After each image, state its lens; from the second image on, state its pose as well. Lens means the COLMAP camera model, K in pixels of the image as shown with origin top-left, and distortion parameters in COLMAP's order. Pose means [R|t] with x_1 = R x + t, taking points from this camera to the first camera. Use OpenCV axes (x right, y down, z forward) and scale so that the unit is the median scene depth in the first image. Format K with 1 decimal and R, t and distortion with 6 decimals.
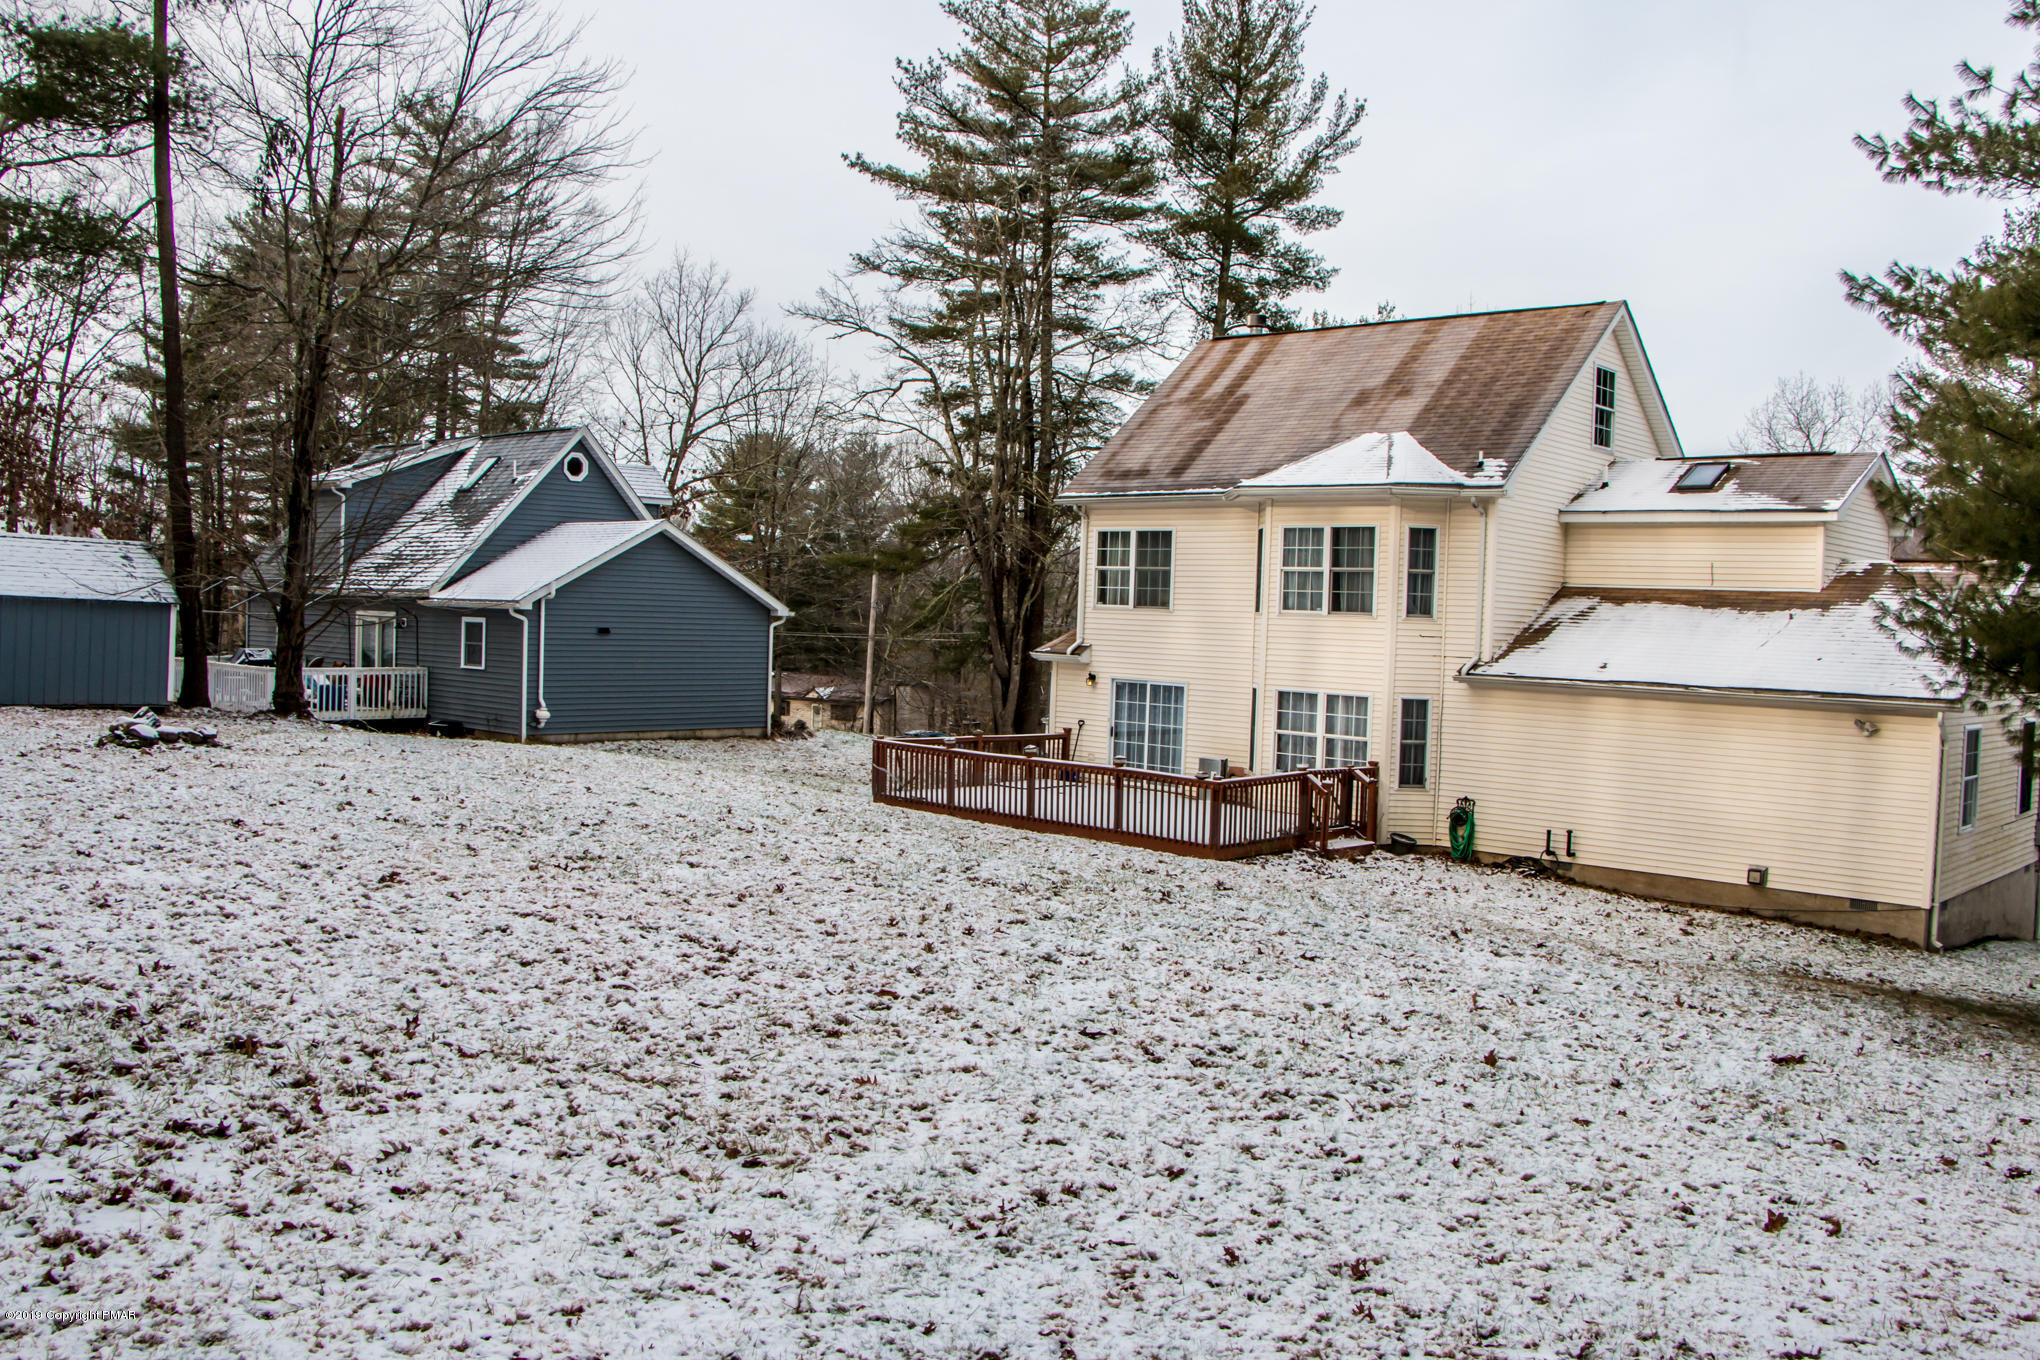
lens RADIAL K [[1669.9, 0, 1005.9], [0, 1669.9, 678.6], [0, 0, 1]] dist [-0.183325, 0.154407]
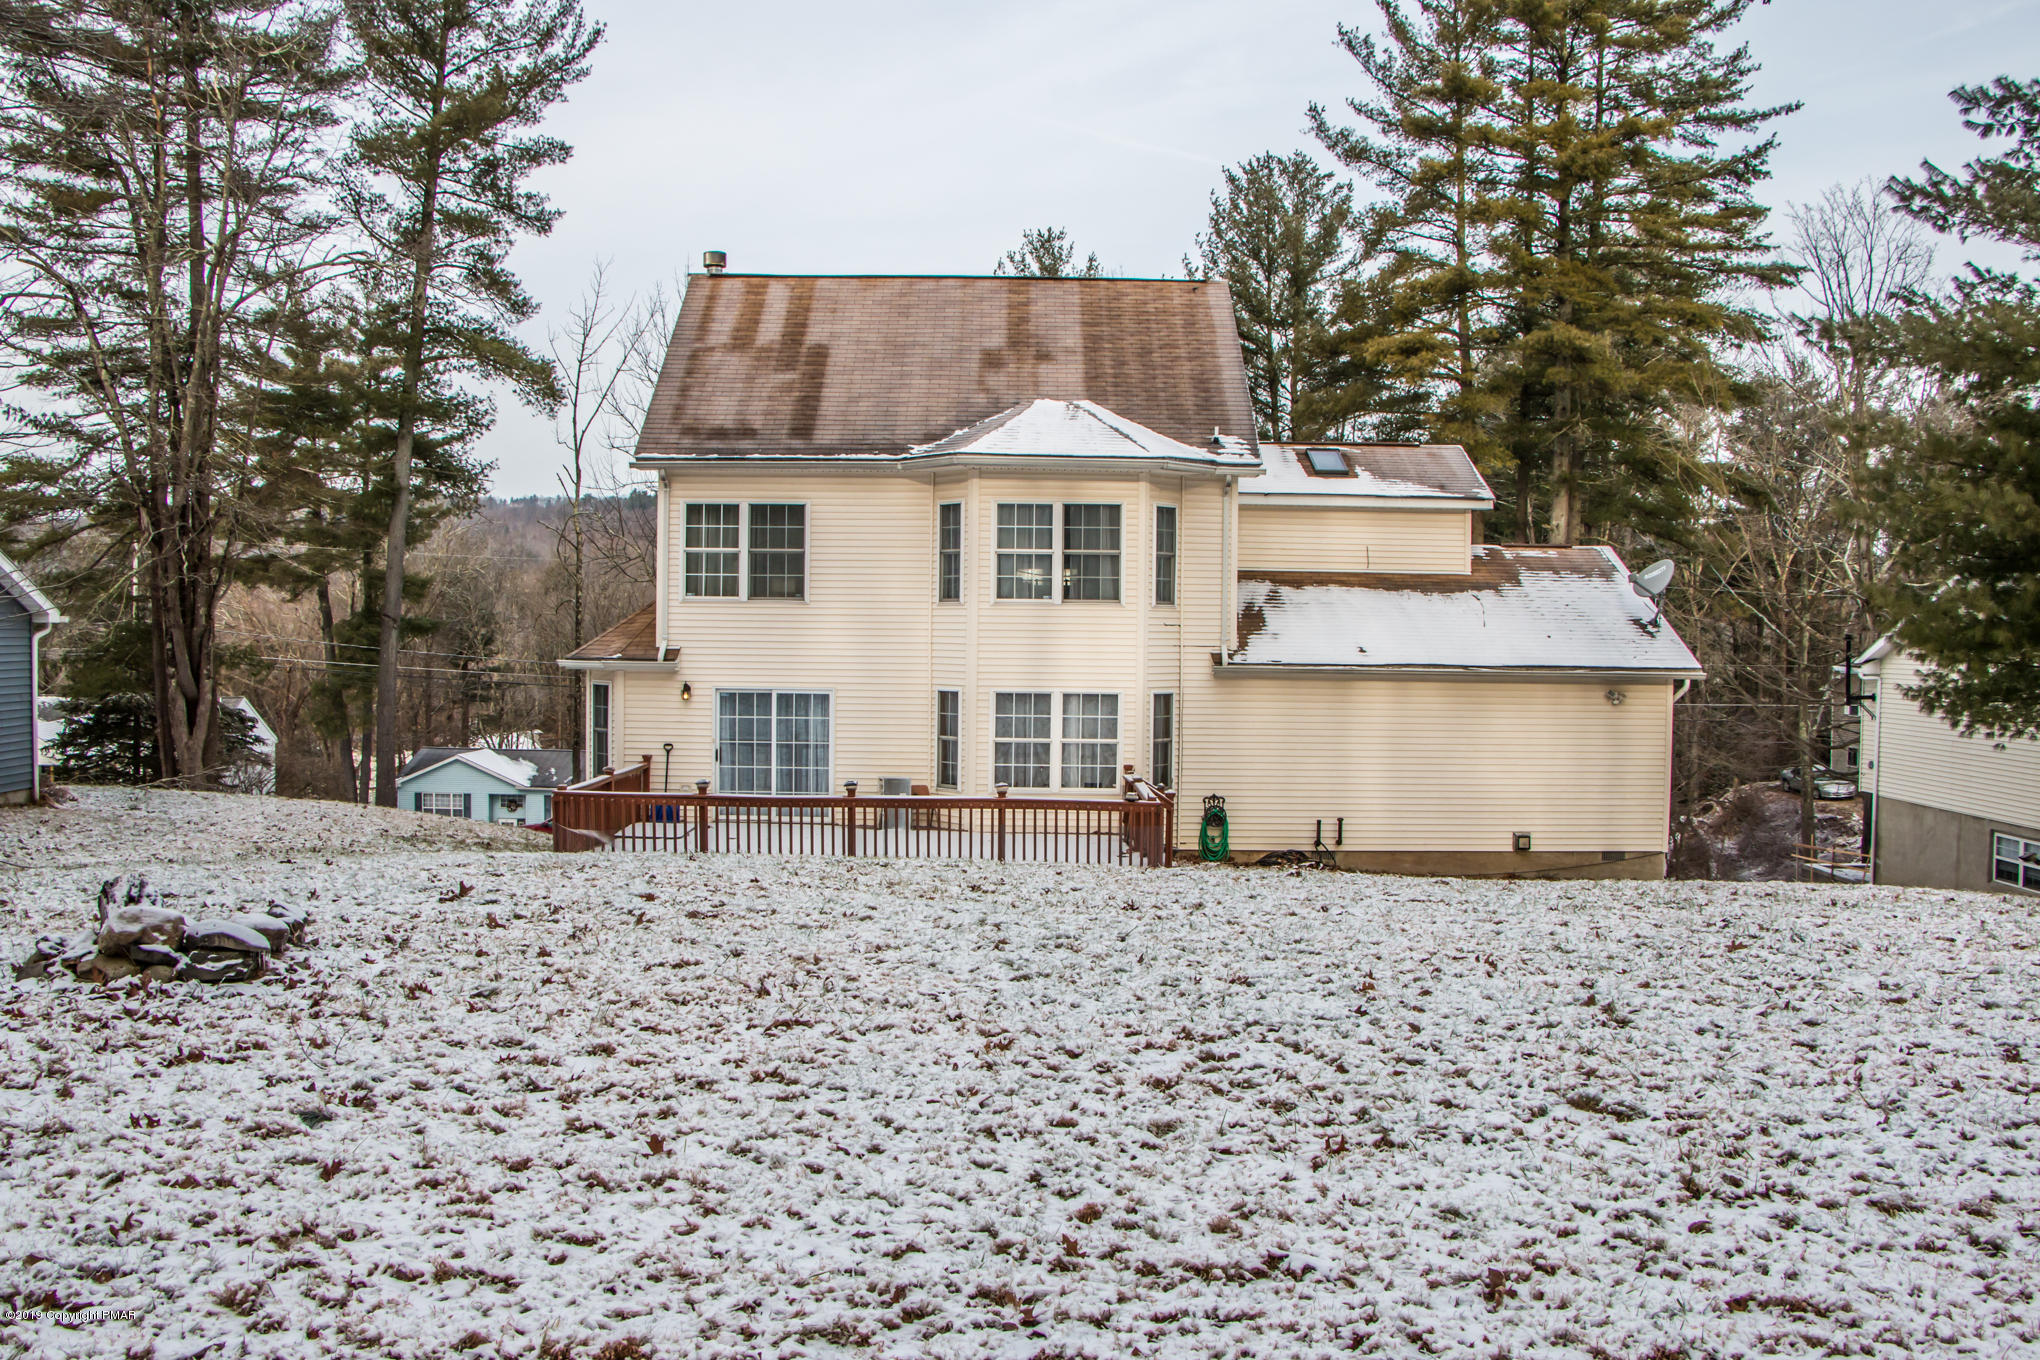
lens RADIAL K [[1669.9, 0, 1019.1], [0, 1669.9, 690.6], [0, 0, 1]] dist [-0.183325, 0.154407]
pose [[0.722899, -0.052107, 0.688986, -0.430135], [0.040153, 0.998635, 0.033396, -0.022386], [-0.689786, 0.003523, 0.724005, 0.368330]]
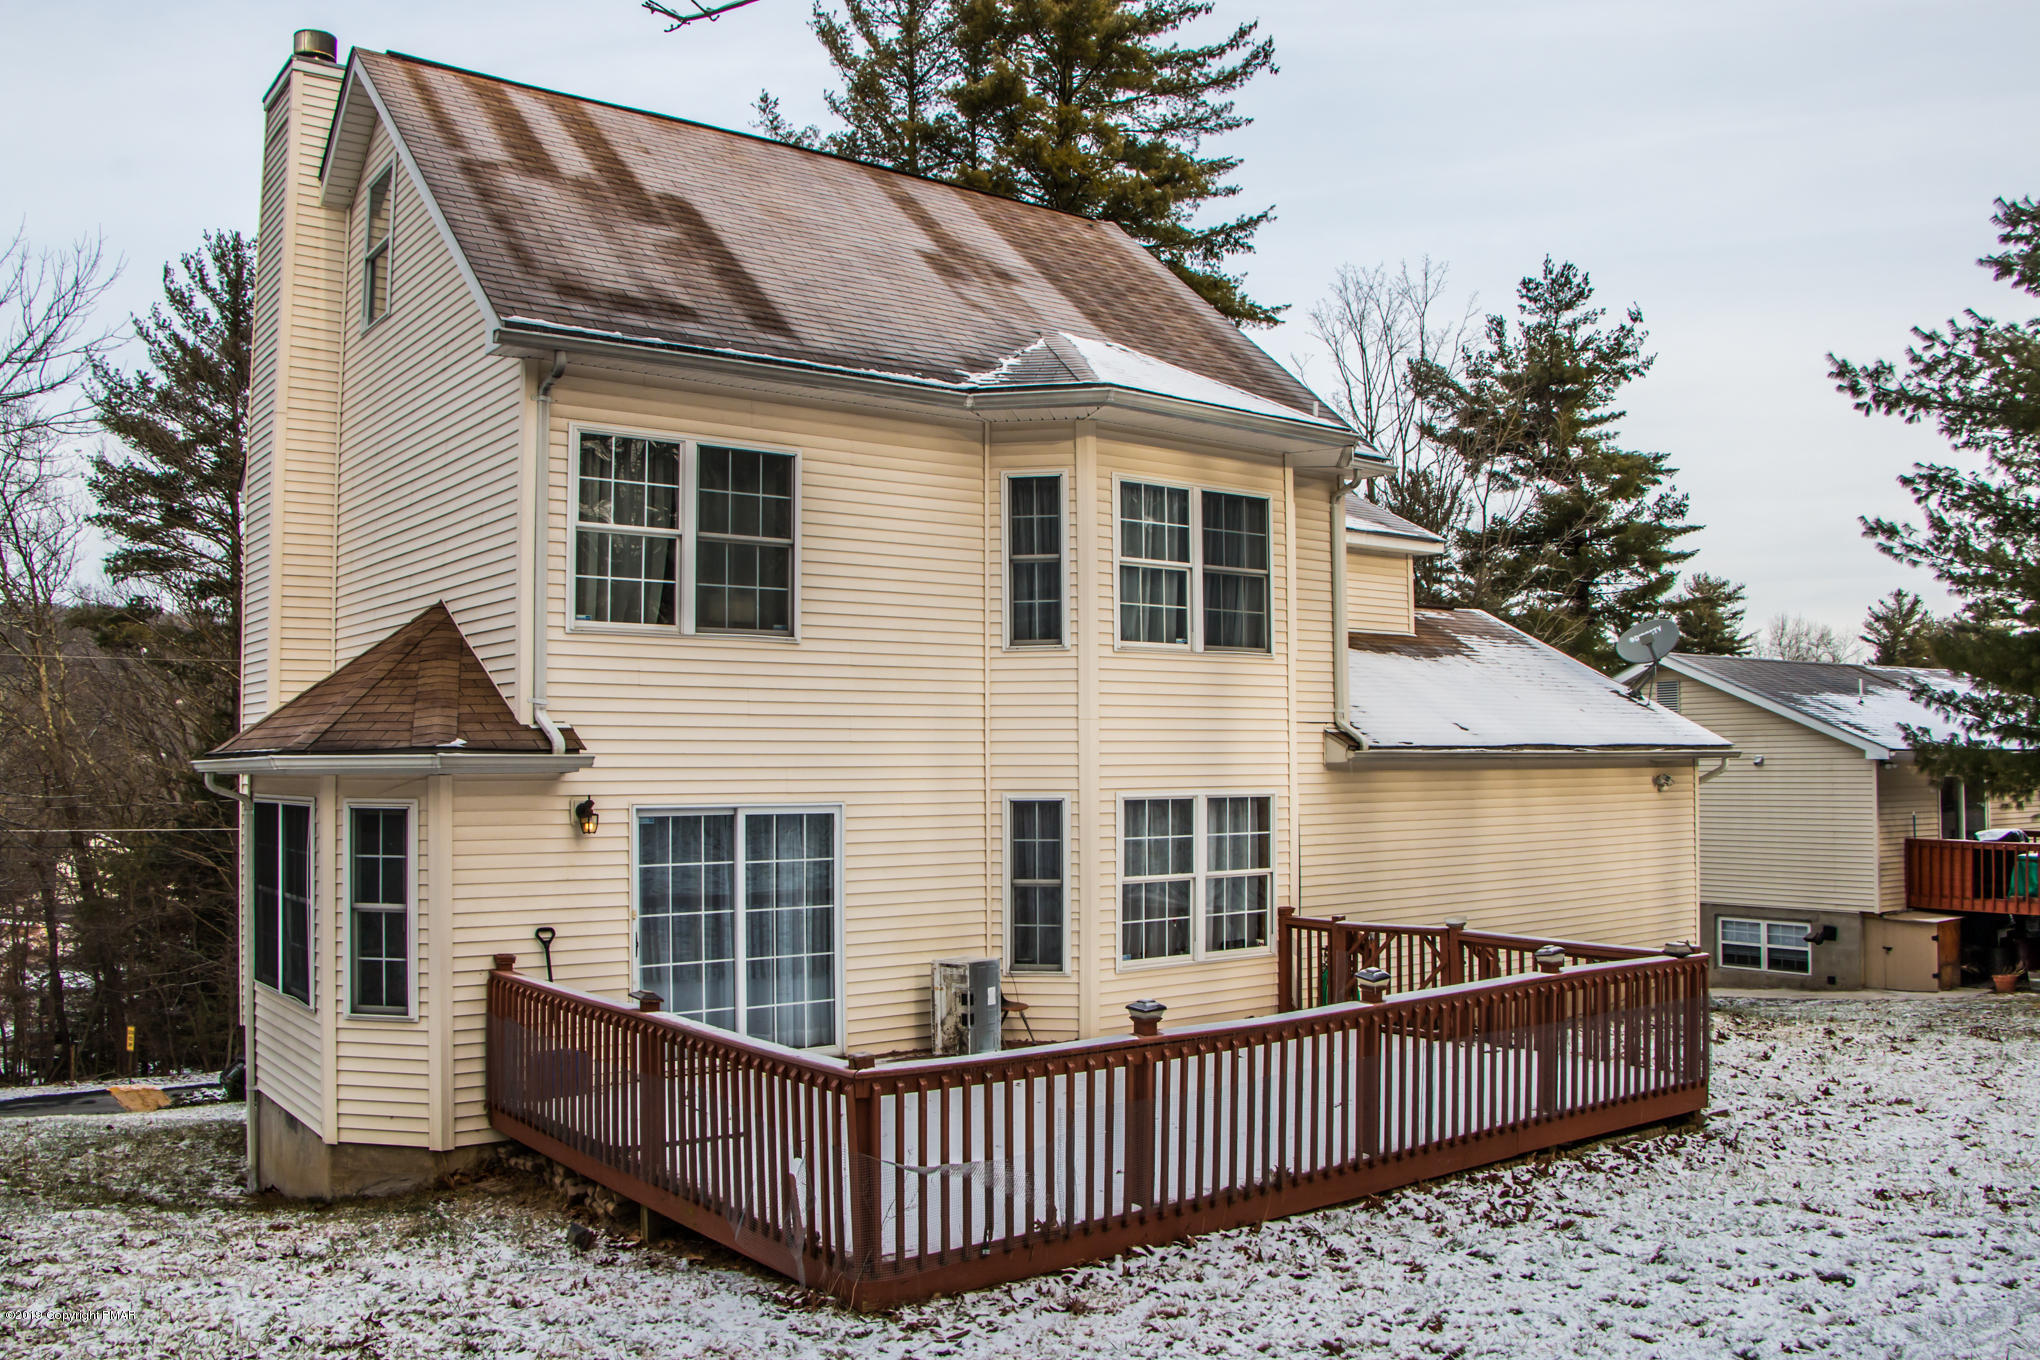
lens RADIAL K [[1669.9, 0, 1015.3], [0, 1669.9, 680.0], [0, 0, 1]] dist [-0.183325, 0.154407]
pose [[0.164352, 0.013073, 0.986315, -0.348730], [0.048717, 0.998584, -0.021354, -0.020162], [-0.985198, 0.051560, 0.163482, 0.960139]]
